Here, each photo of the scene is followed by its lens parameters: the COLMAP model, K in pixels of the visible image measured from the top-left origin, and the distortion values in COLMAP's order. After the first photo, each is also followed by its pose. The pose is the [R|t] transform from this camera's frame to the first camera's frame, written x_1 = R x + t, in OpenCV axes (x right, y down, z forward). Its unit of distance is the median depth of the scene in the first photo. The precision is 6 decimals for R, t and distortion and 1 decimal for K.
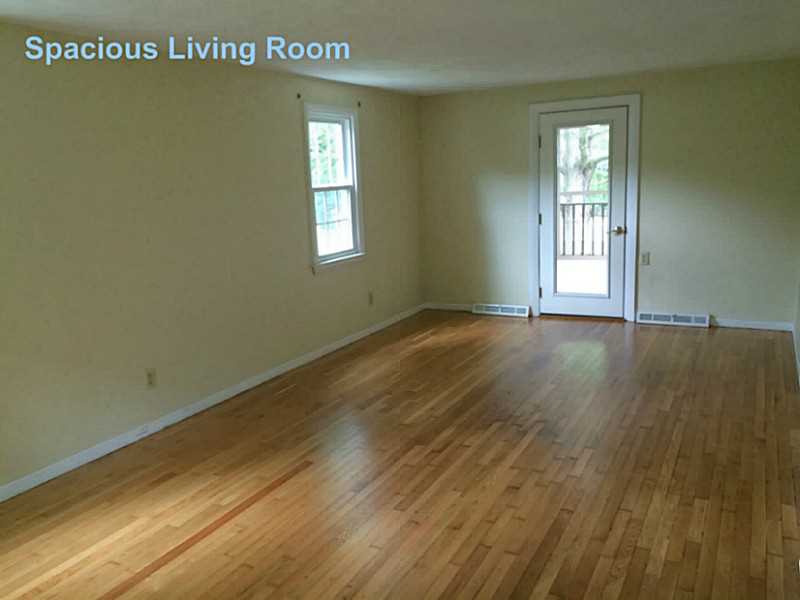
lens RADIAL K [[674.8, 0, 397.8], [0, 674.8, 300.5], [0, 0, 1]] dist [0.053179, -0.003449]
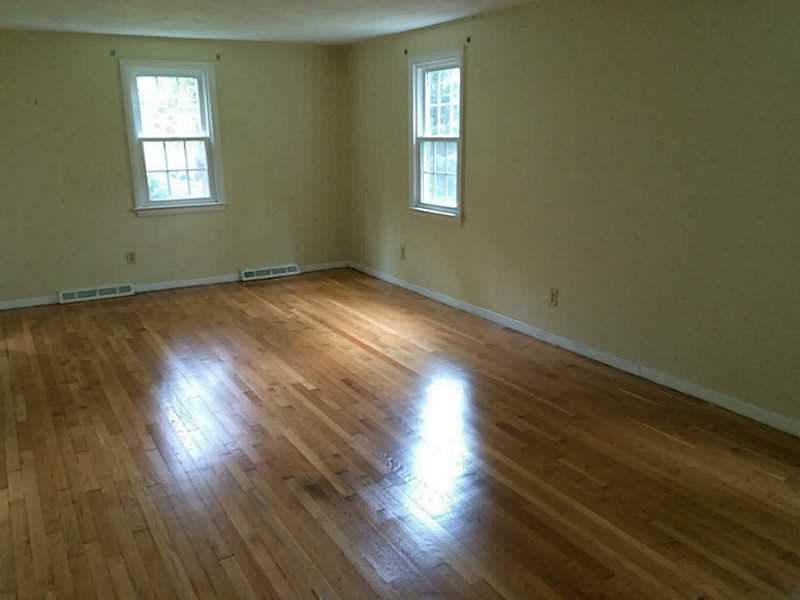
lens RADIAL K [[674.8, 0, 397.8], [0, 674.8, 300.5], [0, 0, 1]] dist [0.053179, -0.003449]
pose [[-0.521698, 0.263063, -0.811560, 0.785088], [-0.125520, 0.917253, 0.378011, -0.311346], [0.843846, 0.299074, -0.445509, 1.442992]]
